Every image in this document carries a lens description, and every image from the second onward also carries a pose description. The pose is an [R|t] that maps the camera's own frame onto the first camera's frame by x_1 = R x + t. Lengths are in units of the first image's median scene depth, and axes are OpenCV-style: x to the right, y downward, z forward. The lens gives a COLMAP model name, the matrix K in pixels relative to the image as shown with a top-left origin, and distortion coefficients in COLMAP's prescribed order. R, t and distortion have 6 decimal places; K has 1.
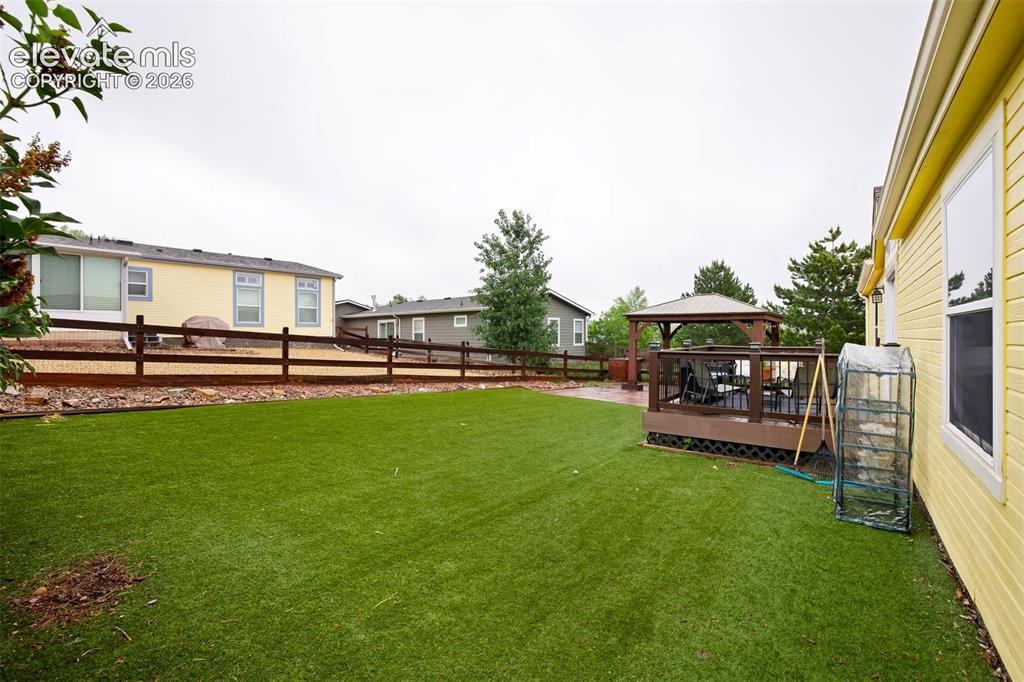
lens RADIAL K [[437.8, 0, 512.0], [0, 437.8, 341.0], [0, 0, 1]] dist [-0.064026, 0.025773]
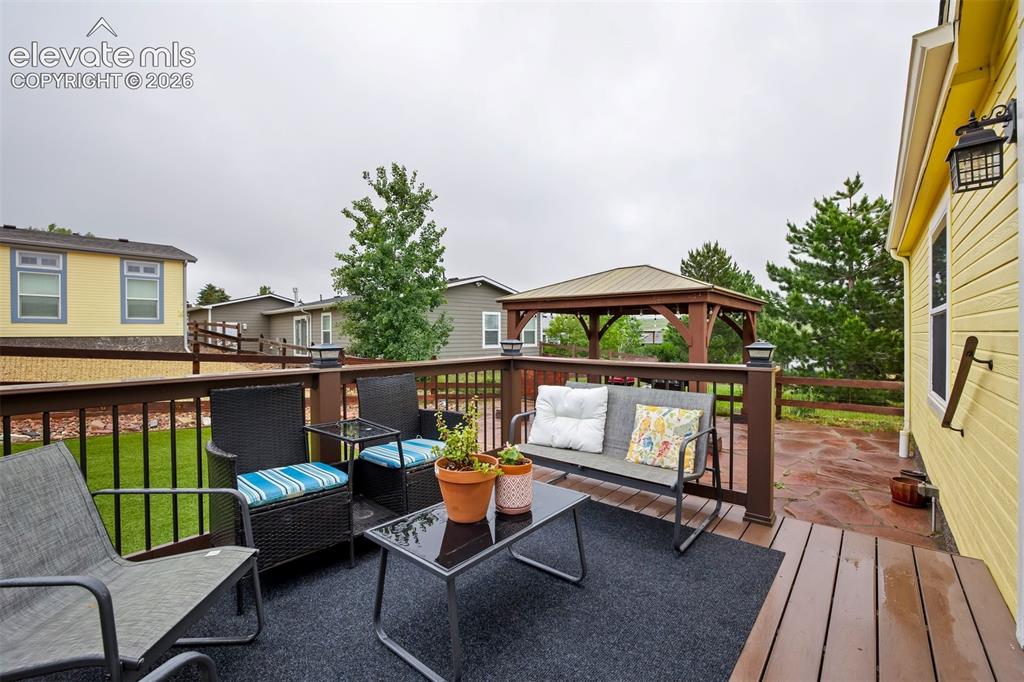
lens RADIAL K [[437.8, 0, 512.0], [0, 437.8, 341.0], [0, 0, 1]] dist [-0.064026, 0.025773]
pose [[0.999087, -0.001230, -0.042713, 0.228327], [0.001339, 0.999996, 0.002533, -0.003100], [0.042710, -0.002587, 0.999084, 0.279809]]
